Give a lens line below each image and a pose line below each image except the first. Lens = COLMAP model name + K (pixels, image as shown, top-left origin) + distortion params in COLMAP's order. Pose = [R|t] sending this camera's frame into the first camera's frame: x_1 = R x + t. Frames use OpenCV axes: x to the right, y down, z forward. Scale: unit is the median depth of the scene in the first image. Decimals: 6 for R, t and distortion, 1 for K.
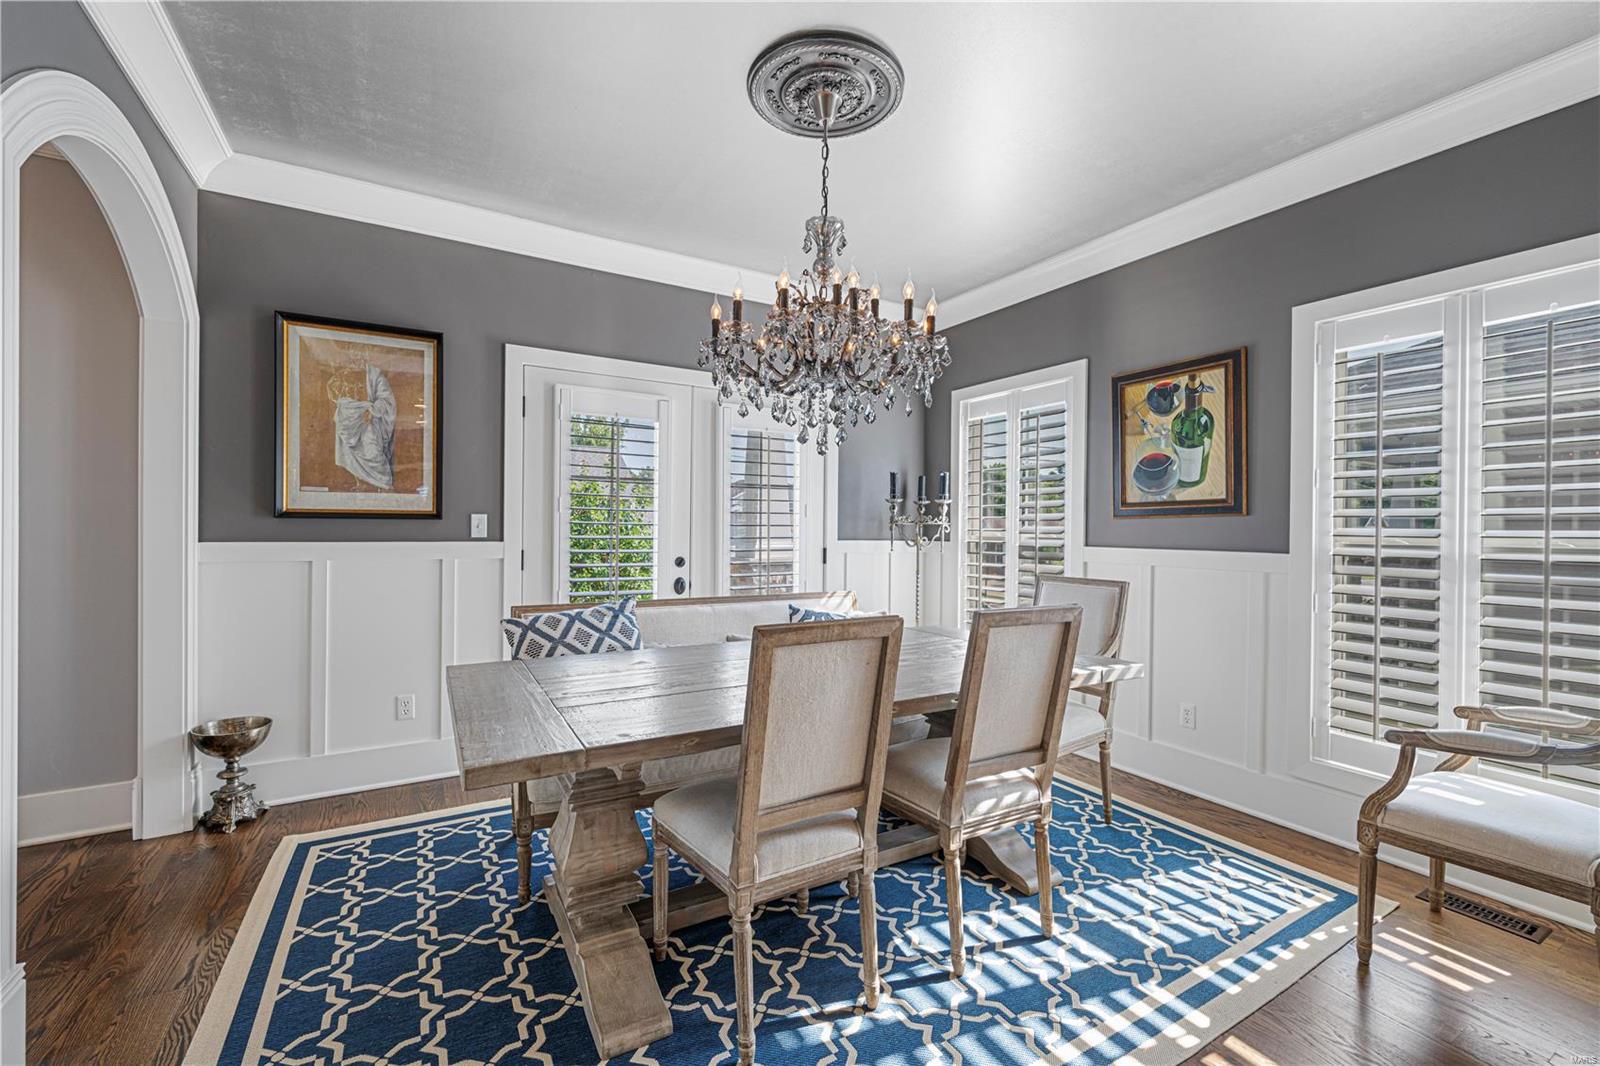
lens RADIAL K [[663.5, 0, 805.2], [0, 663.5, 529.5], [0, 0, 1]] dist [-0.000046, -0.000293]
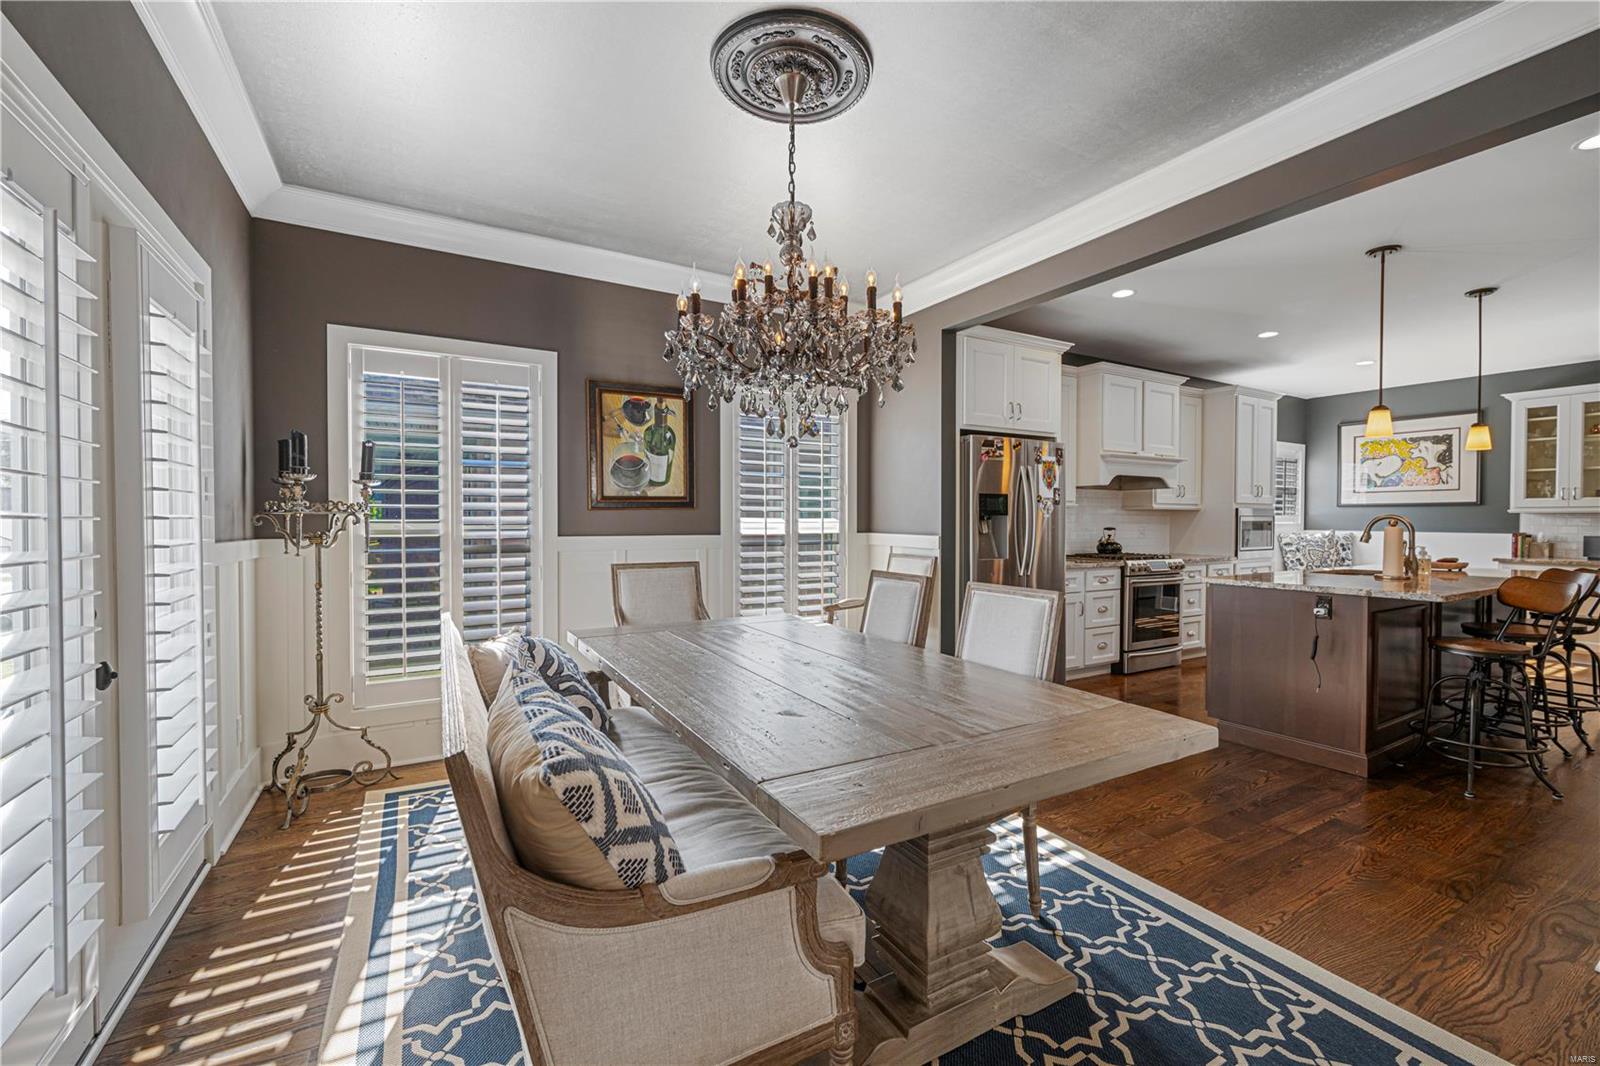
lens RADIAL K [[663.5, 0, 805.2], [0, 663.5, 529.5], [0, 0, 1]] dist [-0.000046, -0.000293]
pose [[0.005151, -0.023597, 0.999708, -0.685178], [-0.000035, 0.999722, 0.023598, -0.010323], [-0.999987, -0.000157, 0.005149, 0.699228]]
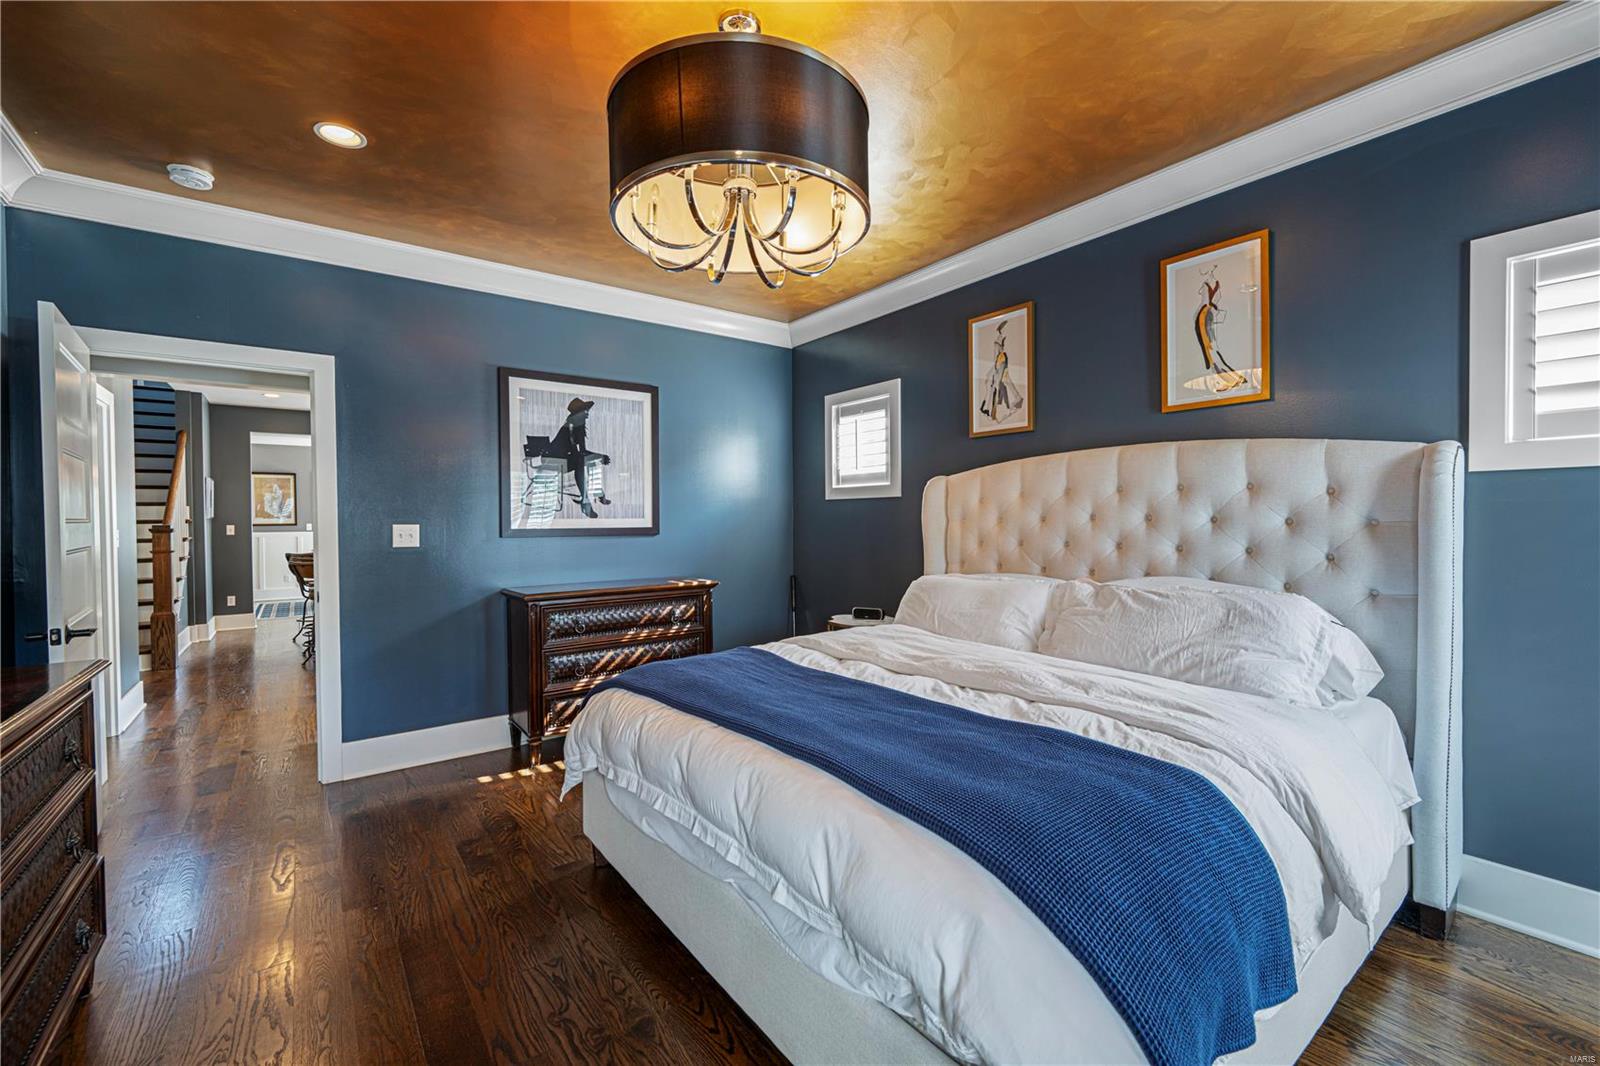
lens RADIAL K [[663.5, 0, 805.2], [0, 663.5, 529.5], [0, 0, 1]] dist [-0.000046, -0.000293]
pose [[0.993351, -0.019091, 0.113529, 1.758917], [0.017400, 0.999723, 0.015871, -0.002303], [-0.113801, -0.013790, 0.993408, -2.851407]]
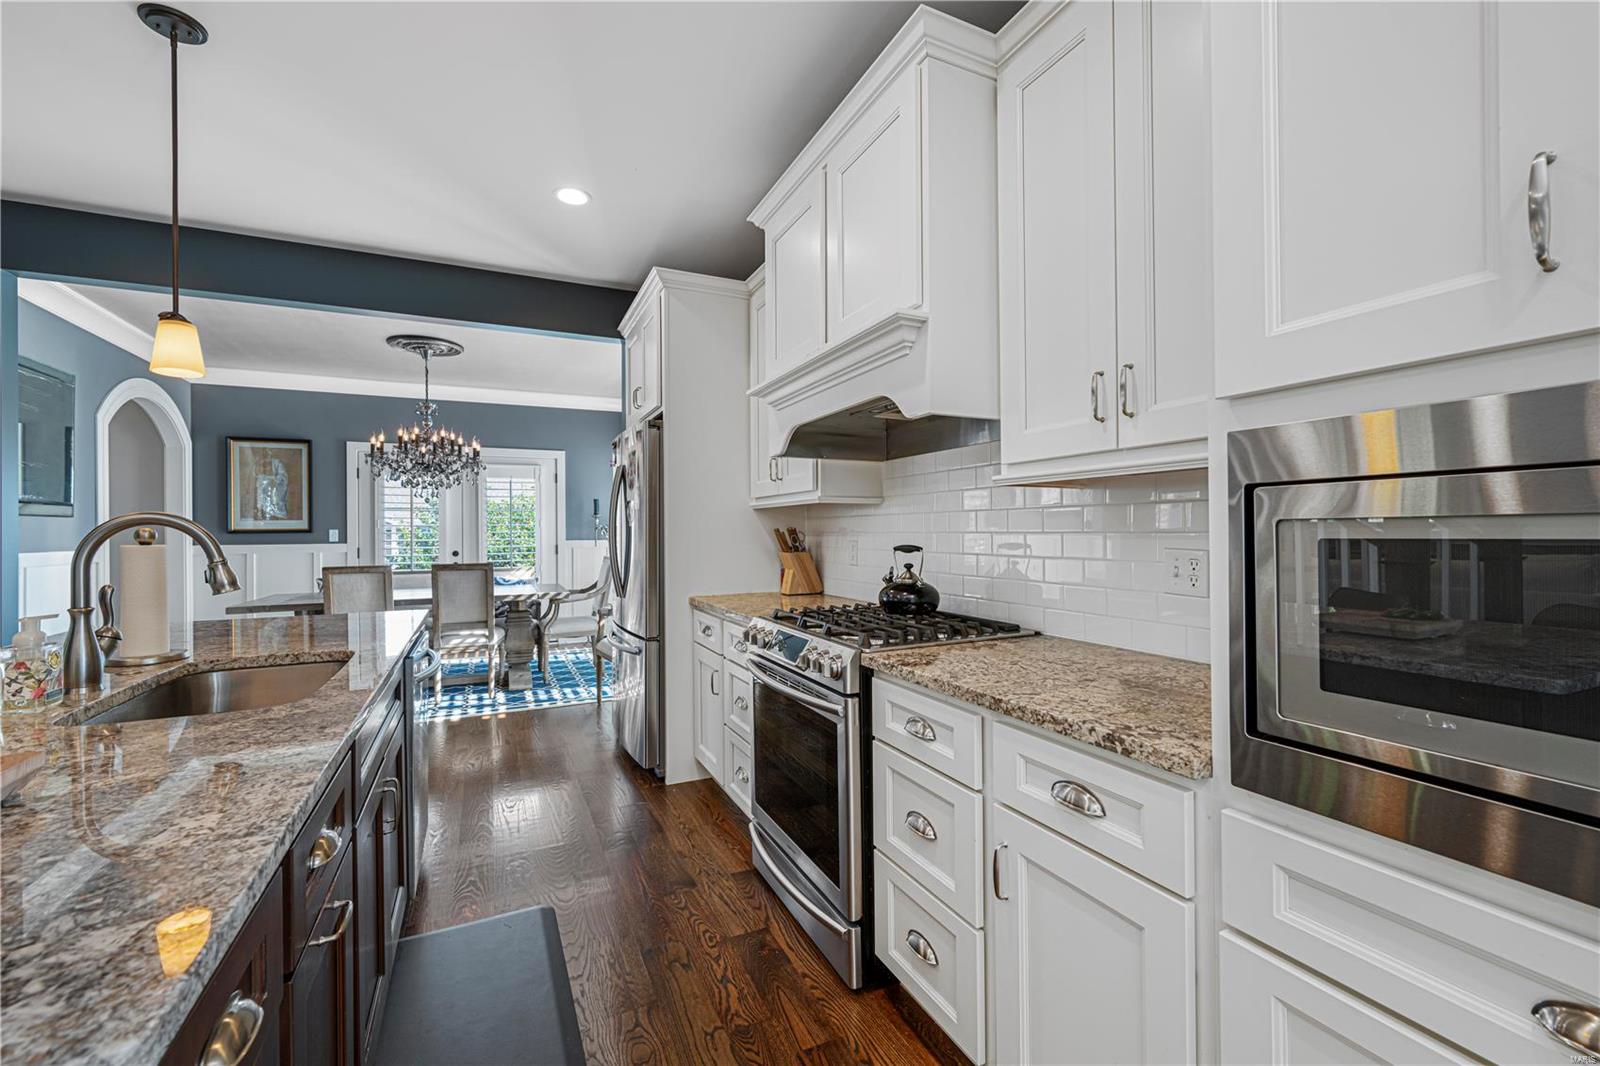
lens RADIAL K [[663.5, 0, 805.2], [0, 663.5, 529.5], [0, 0, 1]] dist [-0.000046, -0.000293]
pose [[0.995847, -0.017983, -0.089251, 1.105460], [0.017514, 0.999828, -0.006032, 0.012848], [0.089344, 0.004444, 0.995991, -0.850811]]
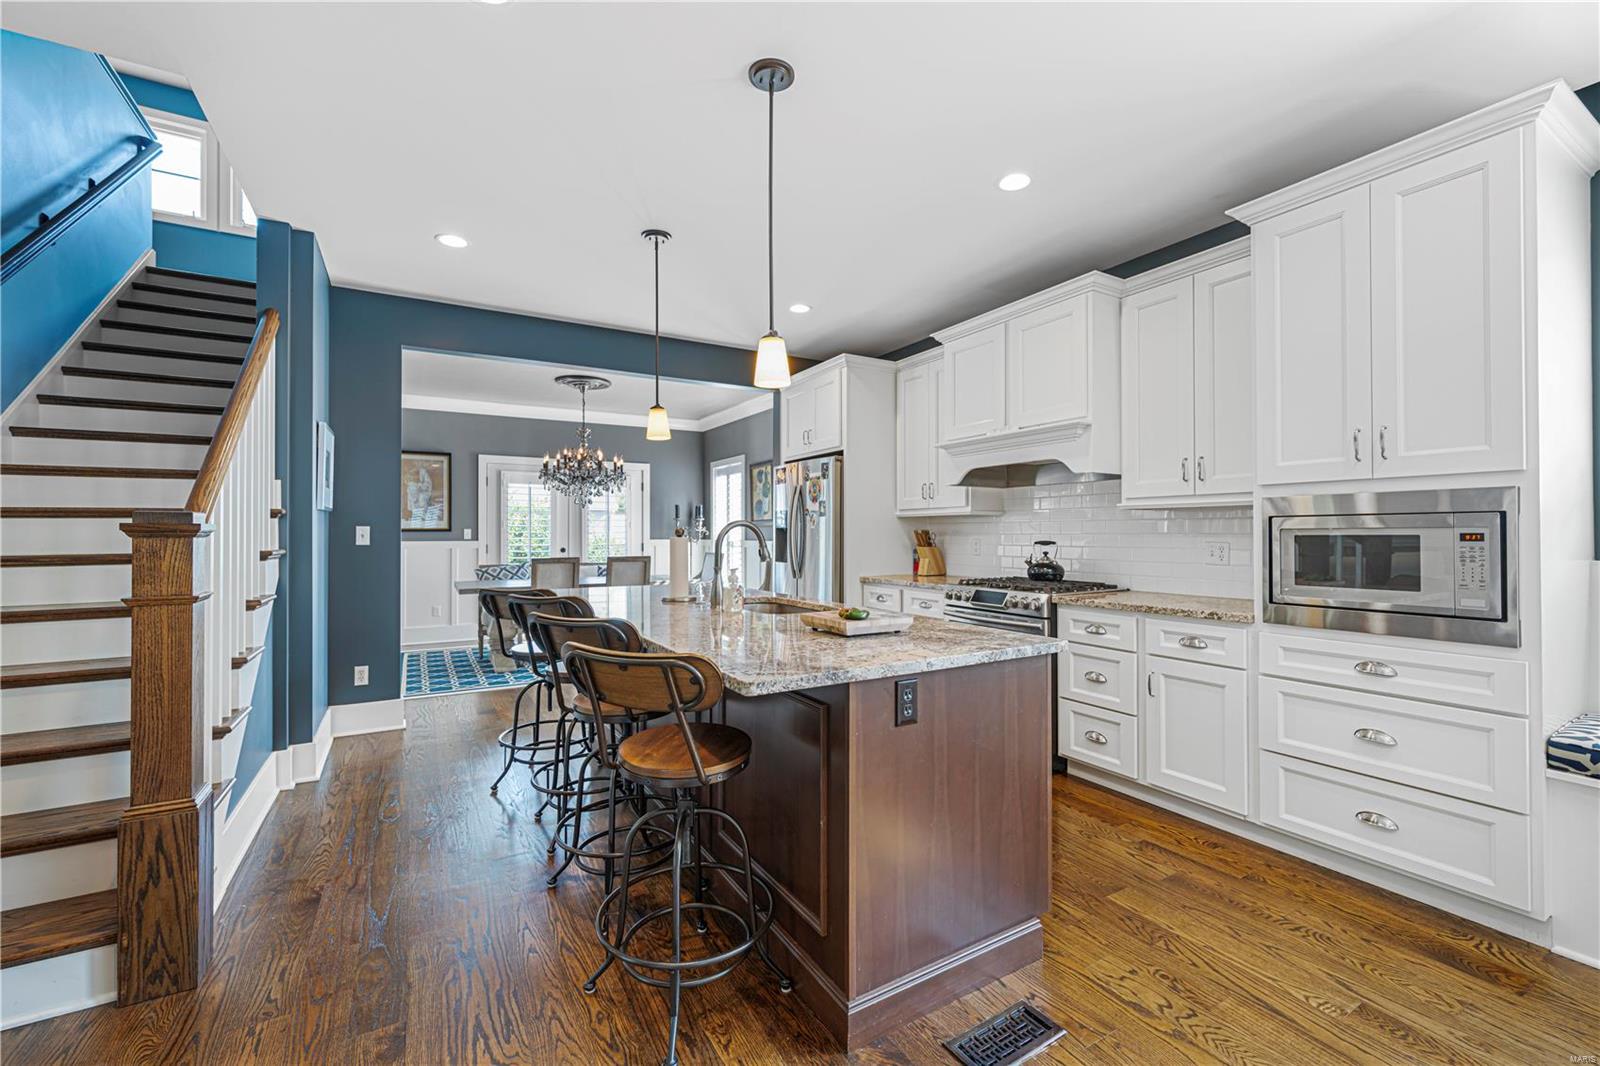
lens RADIAL K [[663.5, 0, 805.2], [0, 663.5, 529.5], [0, 0, 1]] dist [-0.000046, -0.000293]
pose [[0.999918, -0.012237, -0.003735, 0.716217], [0.012210, 0.999899, -0.007221, 0.009805], [0.003823, 0.007175, 0.999967, -1.349784]]
